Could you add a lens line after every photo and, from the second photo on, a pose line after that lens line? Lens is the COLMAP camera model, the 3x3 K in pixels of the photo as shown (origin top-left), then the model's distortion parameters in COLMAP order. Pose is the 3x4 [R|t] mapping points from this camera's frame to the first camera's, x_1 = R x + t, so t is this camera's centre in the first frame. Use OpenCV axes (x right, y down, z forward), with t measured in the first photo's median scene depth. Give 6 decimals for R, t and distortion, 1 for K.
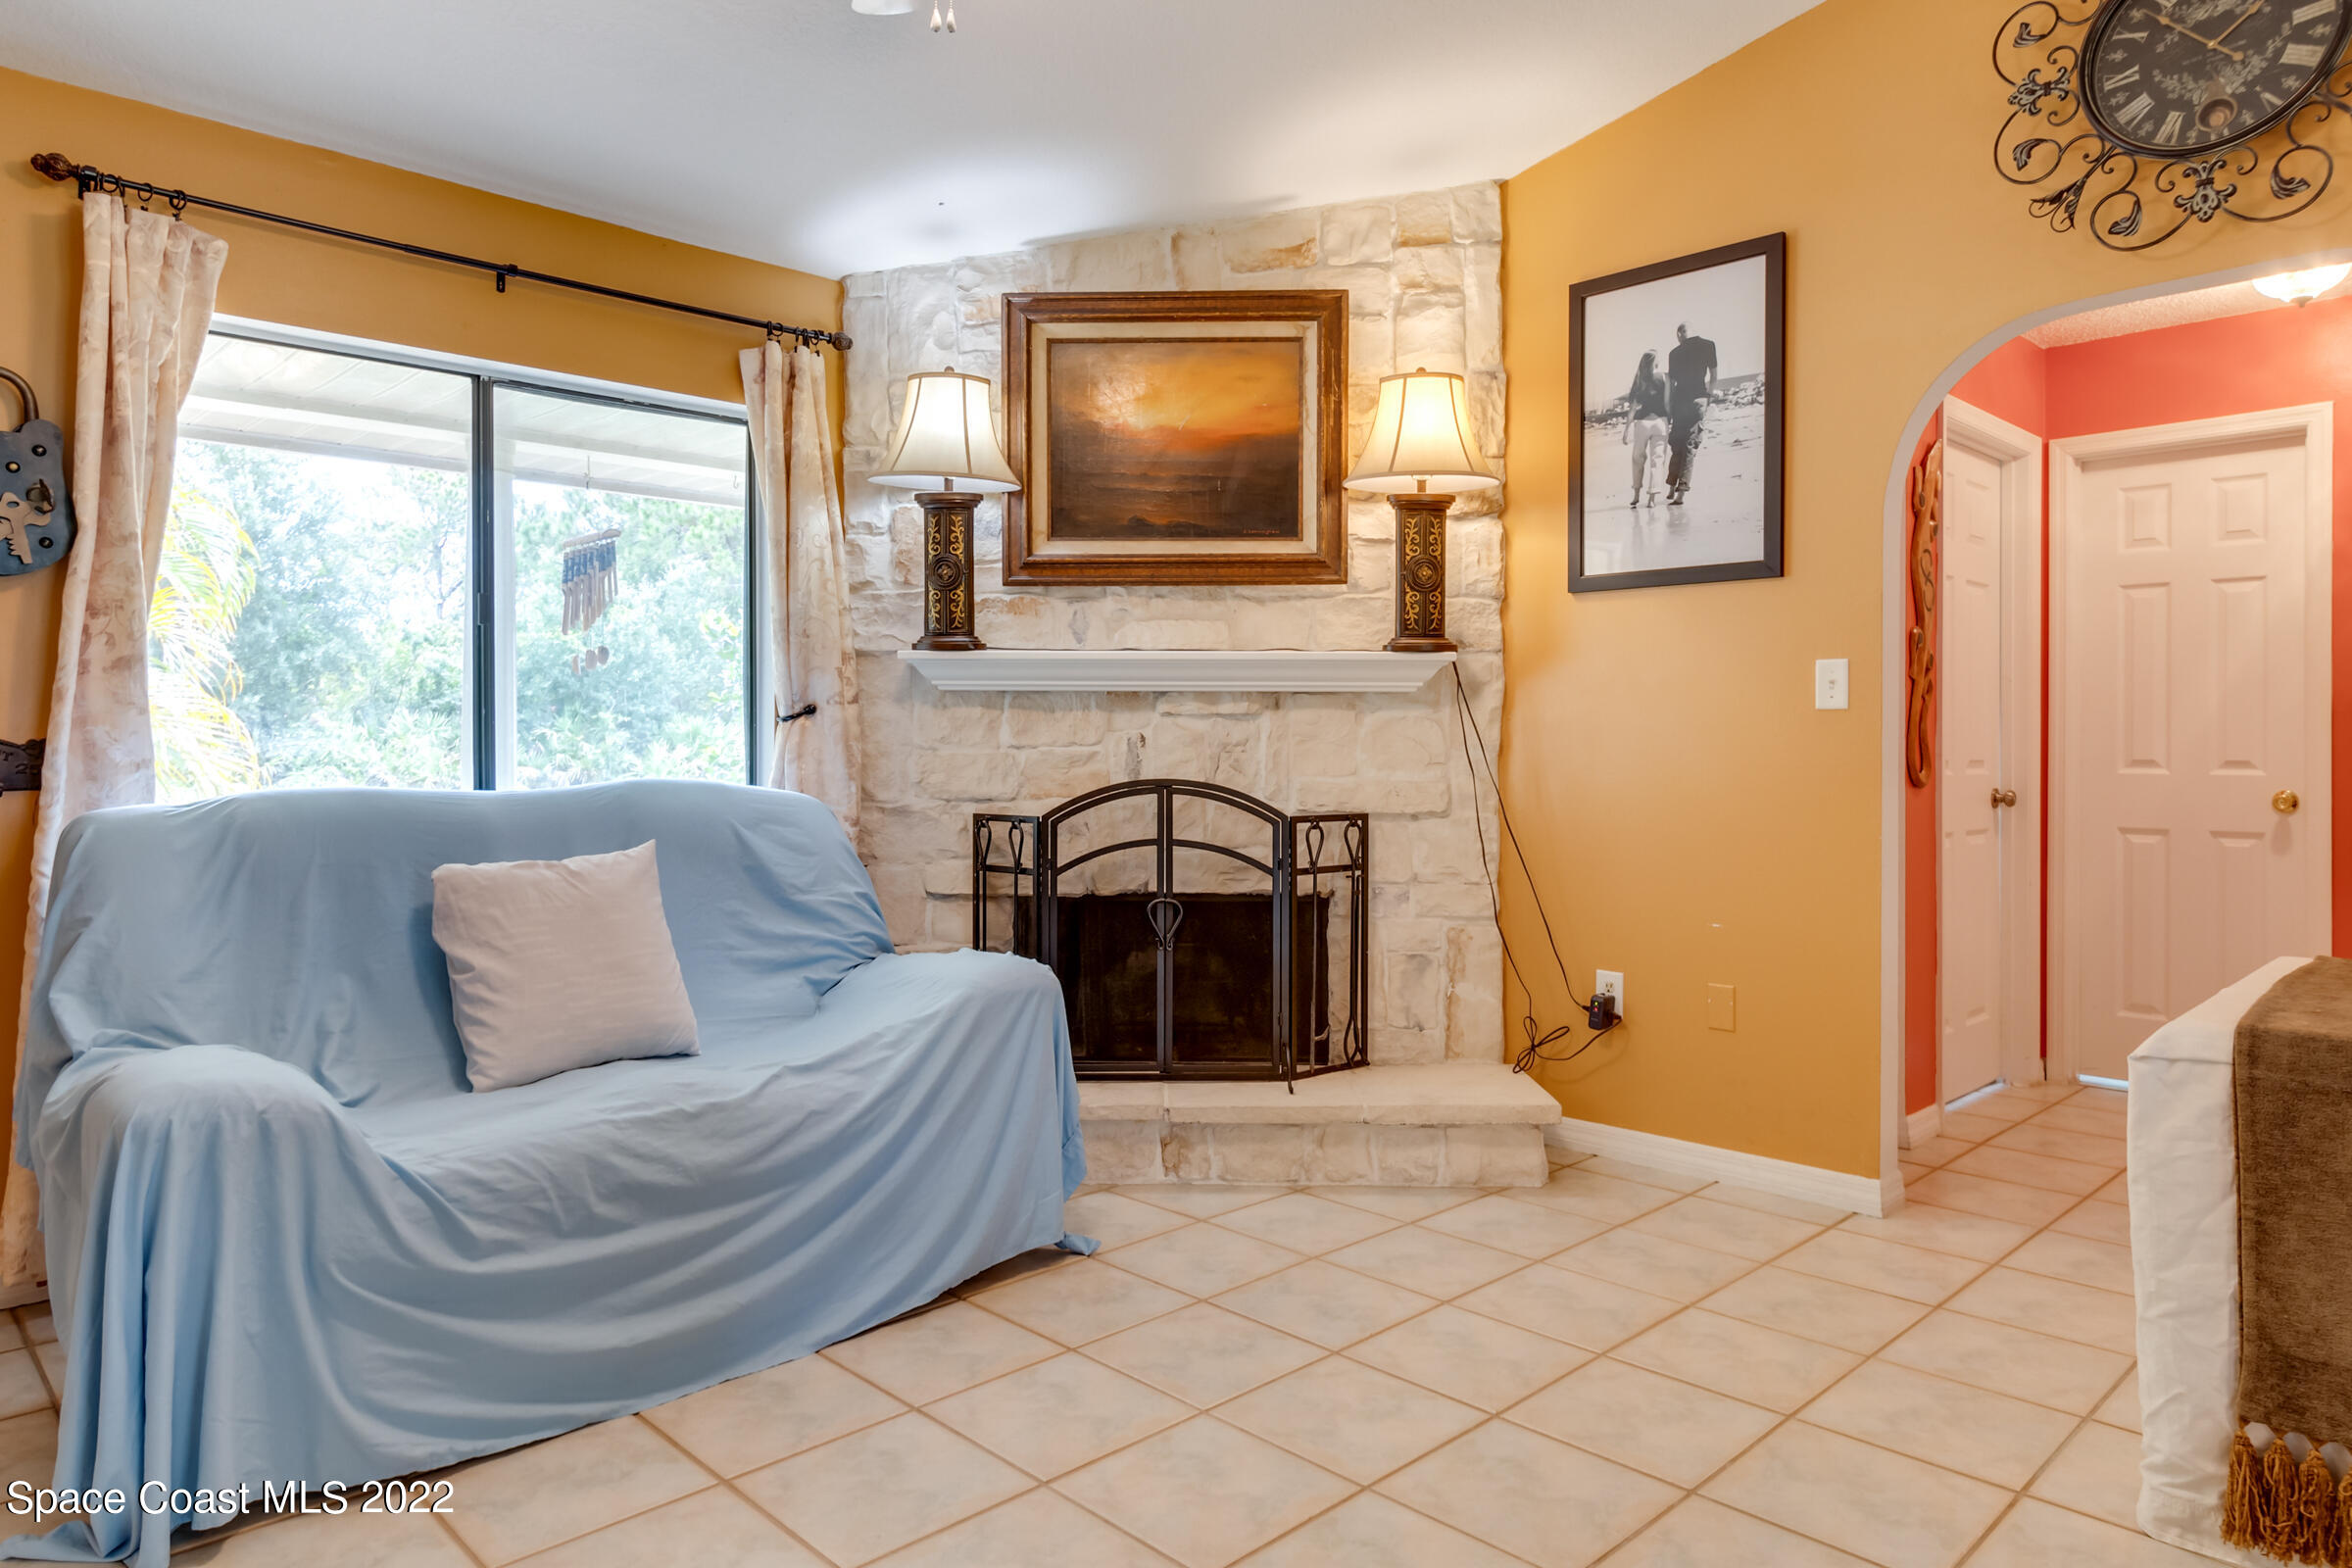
lens RADIAL K [[1458.3, 0, 1162.2], [0, 1458.3, 746.8], [0, 0, 1]] dist [0.007458, -0.002454]
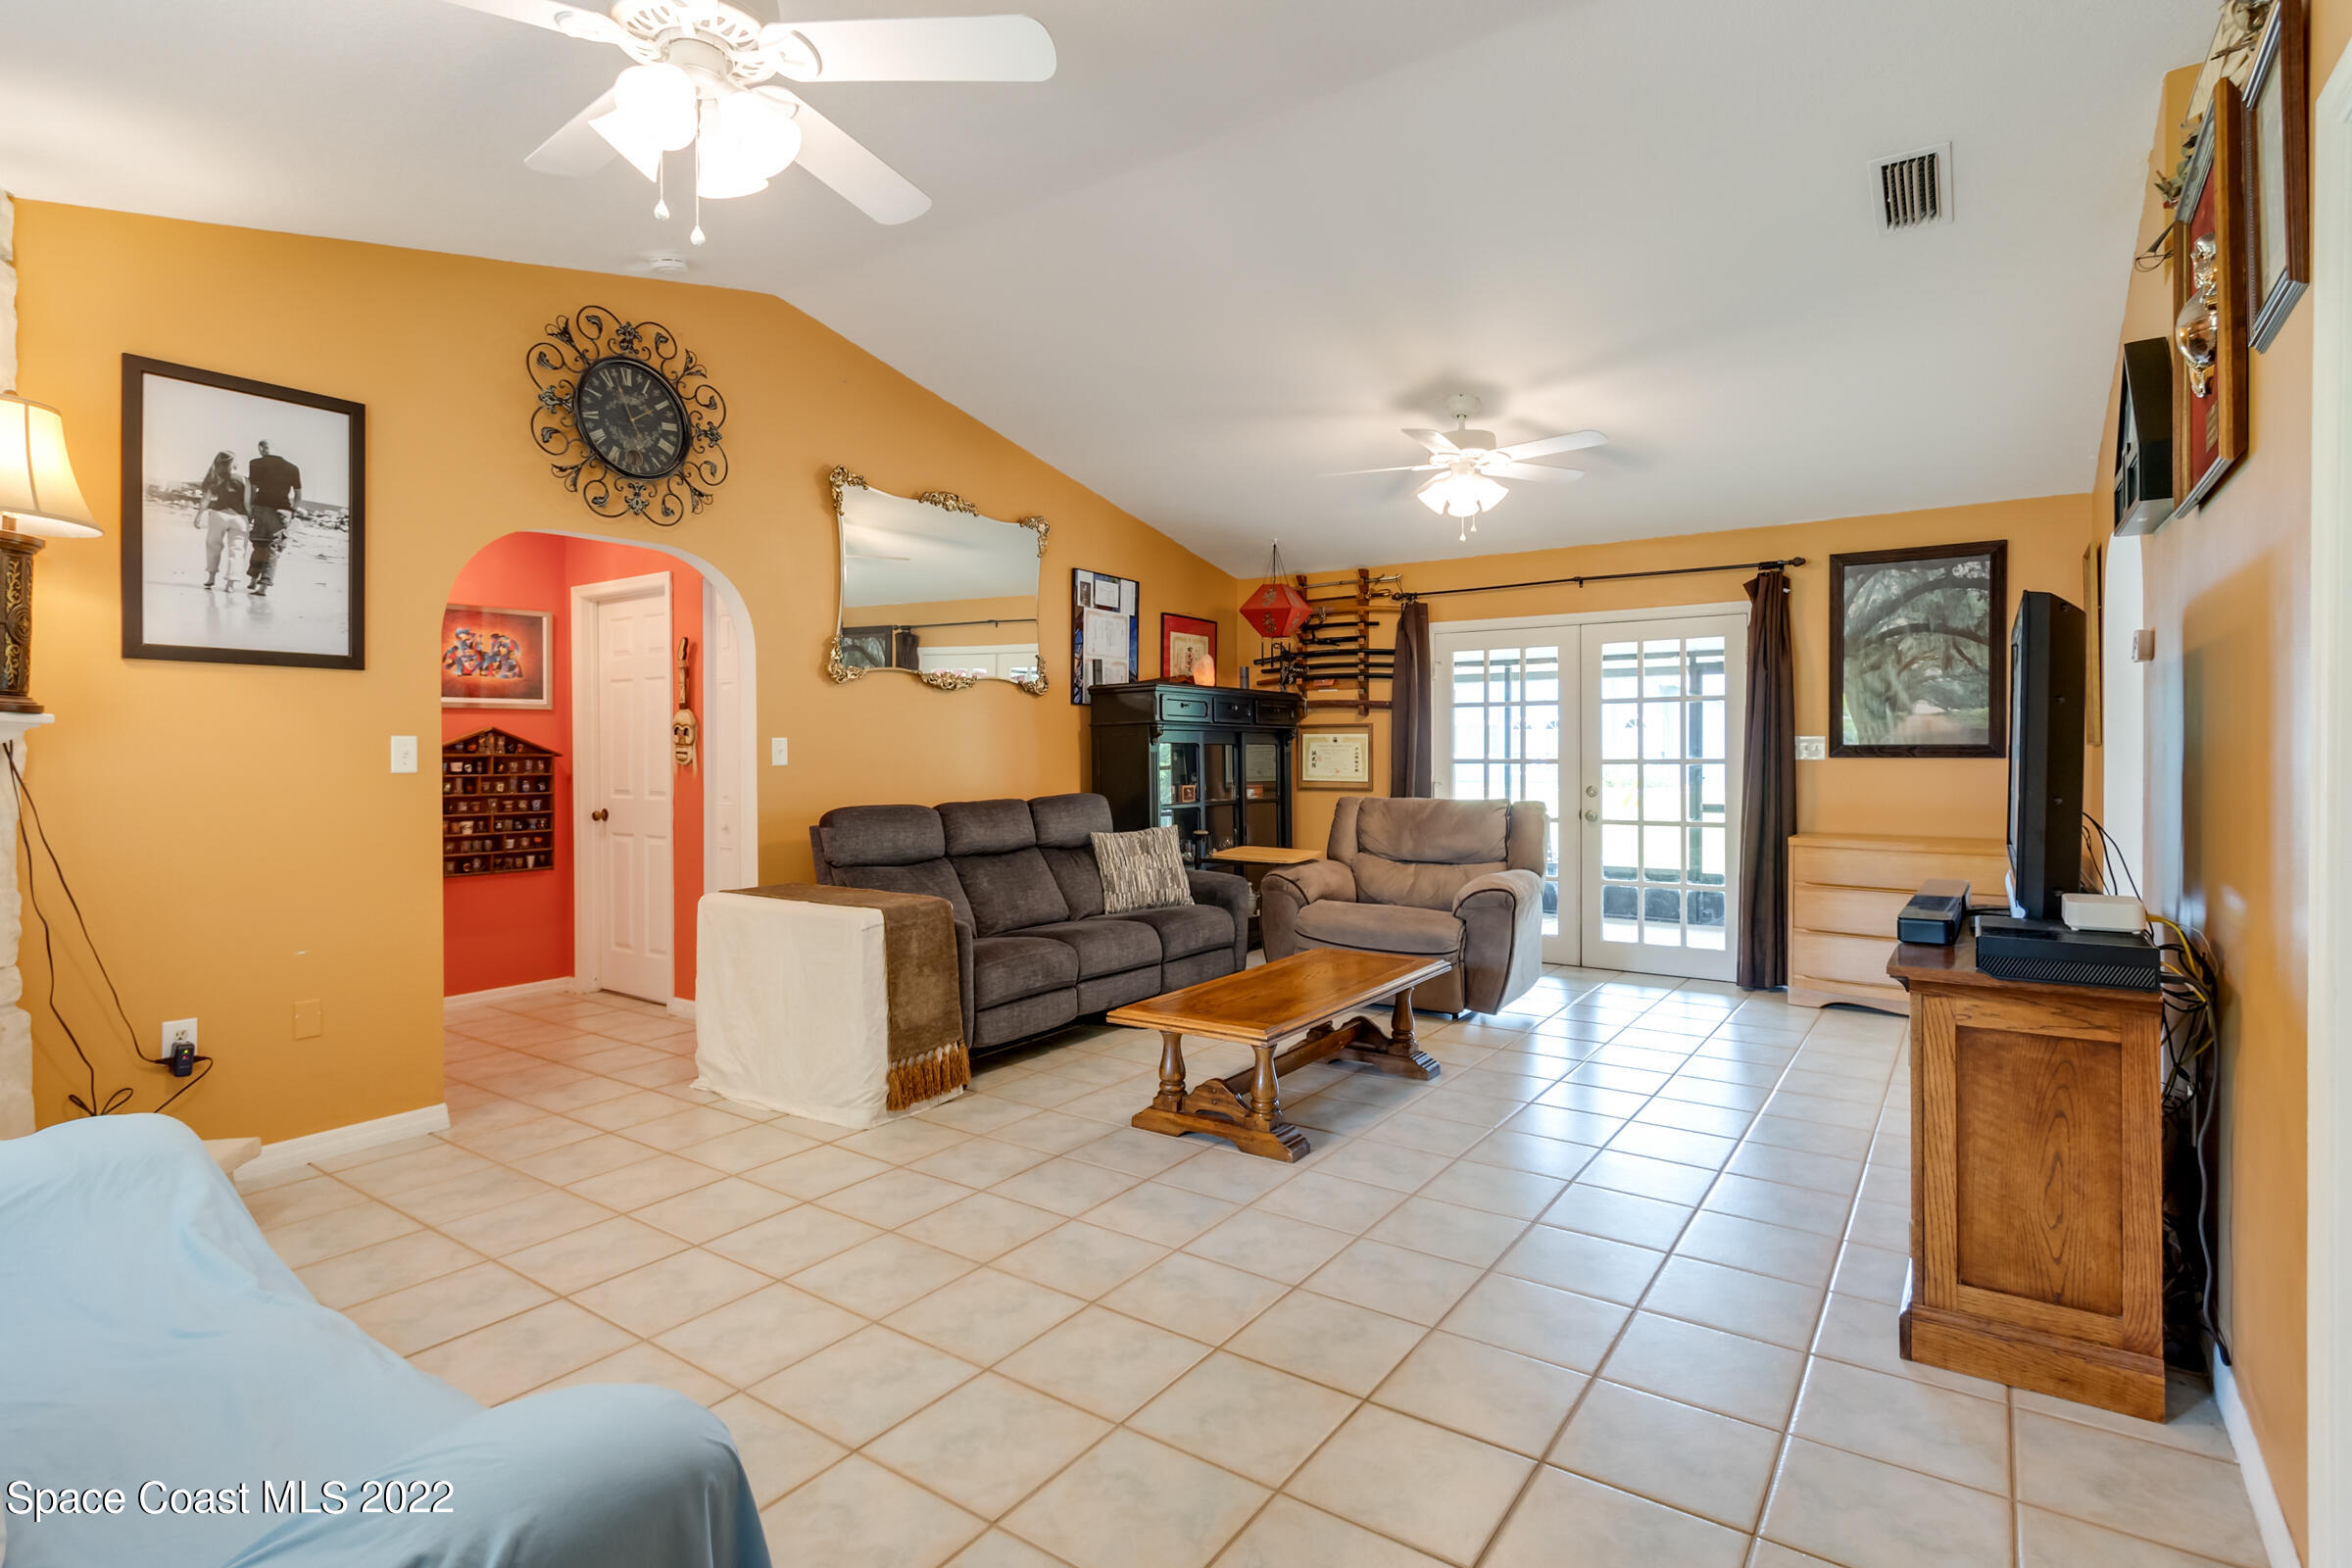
lens RADIAL K [[1173.4, 0, 1158.2], [0, 1173.4, 757.0], [0, 0, 1]] dist [0.003573, 0.000567]
pose [[-0.186604, -0.009089, 0.982393, -0.668858], [0.002572, 0.999949, 0.009740, -0.044455], [-0.982432, 0.004344, -0.186571, 0.462422]]
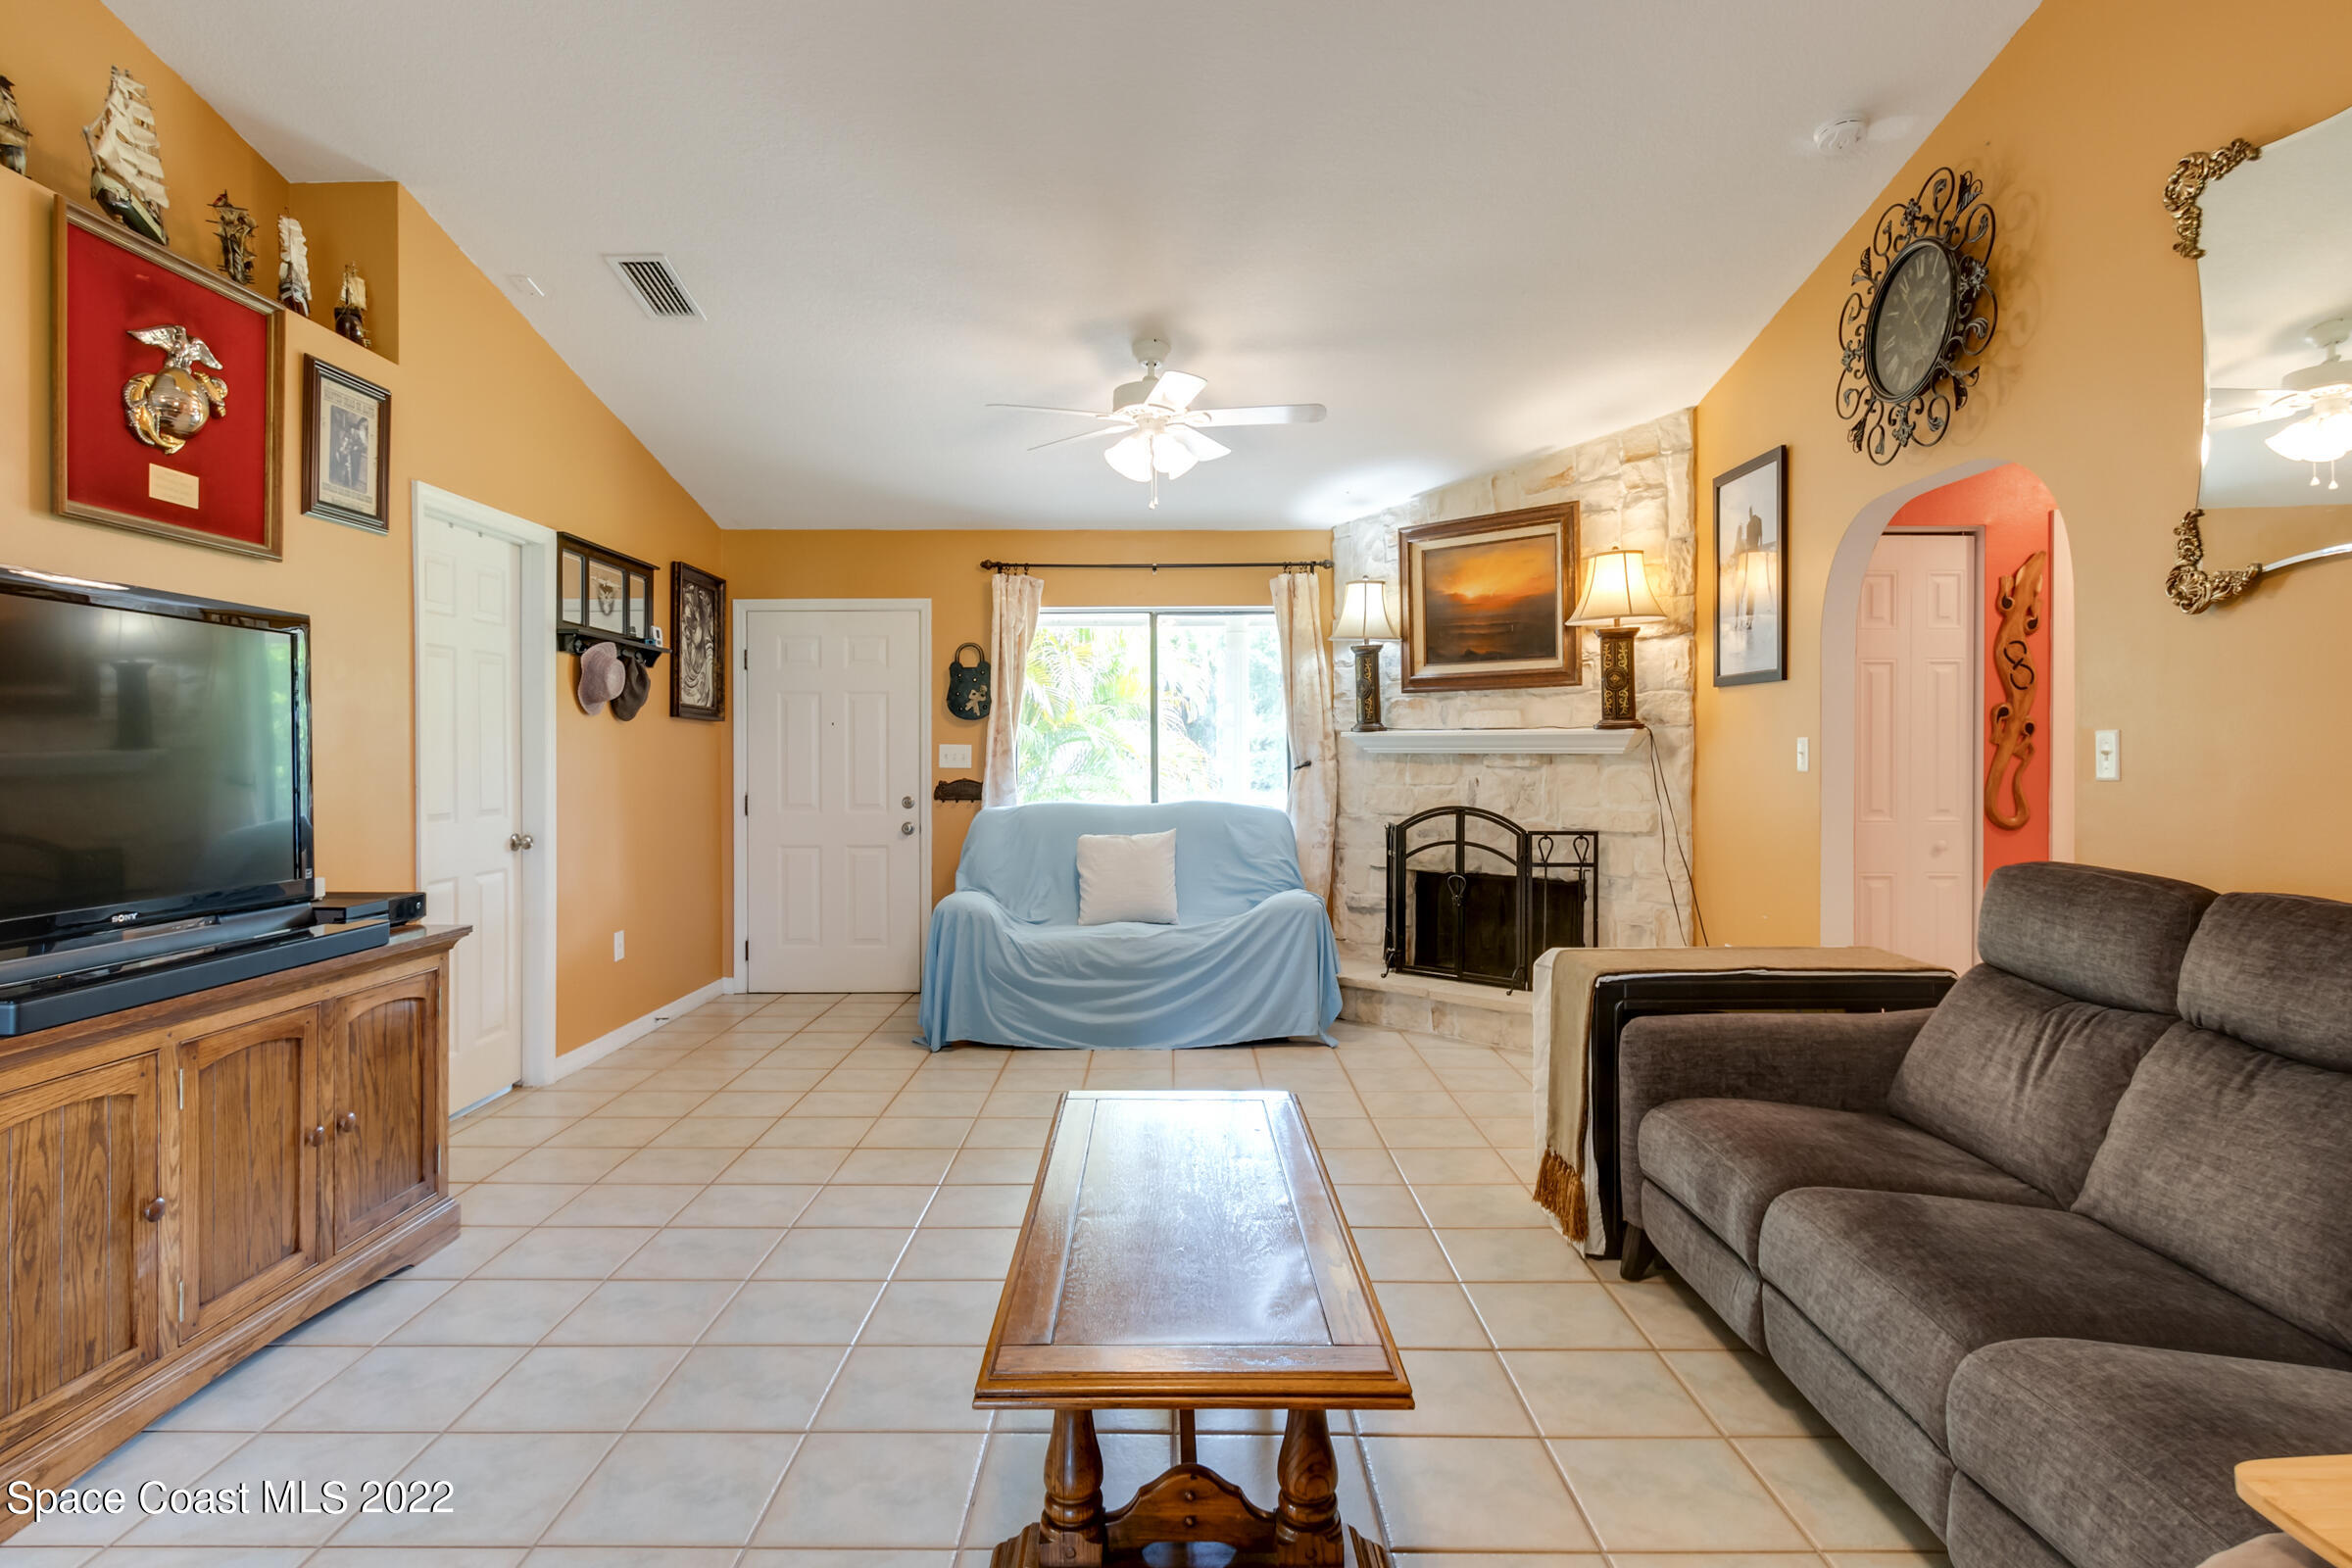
lens RADIAL K [[1262.2, 0, 1166.2], [0, 1262.2, 757.3], [0, 0, 1]] dist [0.000705, -0.000054]
pose [[0.719509, 0.001015, -0.694482, 0.785266], [0.001367, 0.999995, 0.002878, -0.040021], [0.694482, -0.003020, 0.719504, -0.310086]]
